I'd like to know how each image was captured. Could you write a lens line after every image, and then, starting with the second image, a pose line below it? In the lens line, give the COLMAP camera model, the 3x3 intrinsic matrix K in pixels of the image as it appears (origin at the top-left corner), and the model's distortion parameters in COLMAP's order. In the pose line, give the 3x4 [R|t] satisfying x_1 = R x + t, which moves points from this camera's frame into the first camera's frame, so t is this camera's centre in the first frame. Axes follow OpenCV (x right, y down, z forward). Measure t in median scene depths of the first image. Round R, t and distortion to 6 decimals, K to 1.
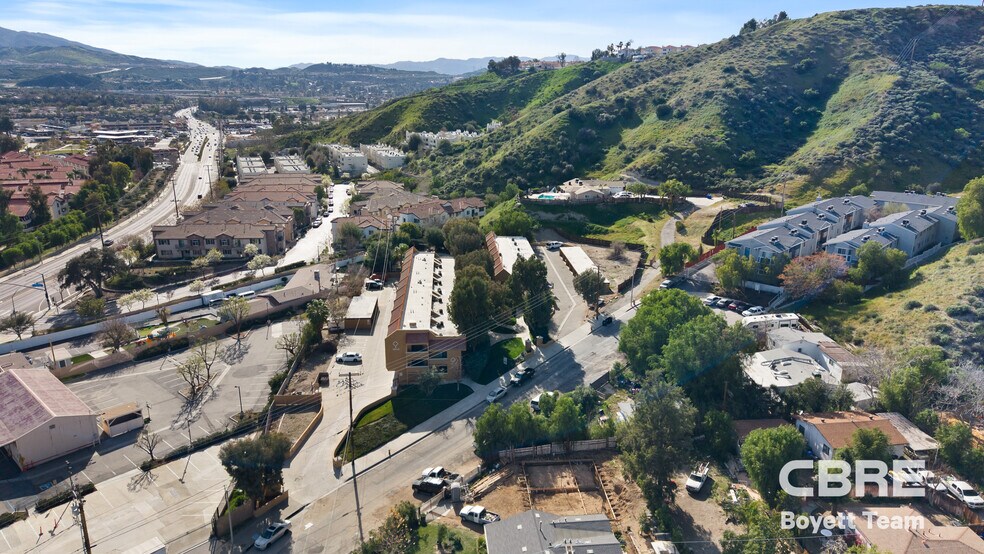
lens RADIAL K [[667.3, 0, 493.0], [0, 667.3, 297.6], [0, 0, 1]] dist [0.087869, -0.040115]
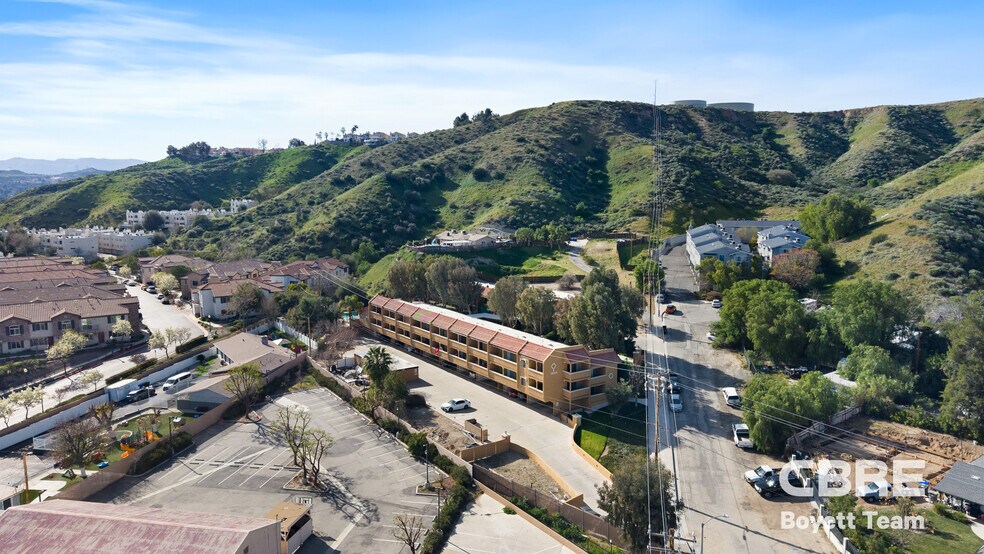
lens RADIAL K [[667.3, 0, 493.0], [0, 667.3, 297.6], [0, 0, 1]] dist [0.087869, -0.040115]
pose [[0.855481, -0.087478, 0.510391, -0.284666], [0.163818, 0.980726, -0.106489, 0.027621], [-0.491239, 0.174710, 0.853323, 0.139383]]
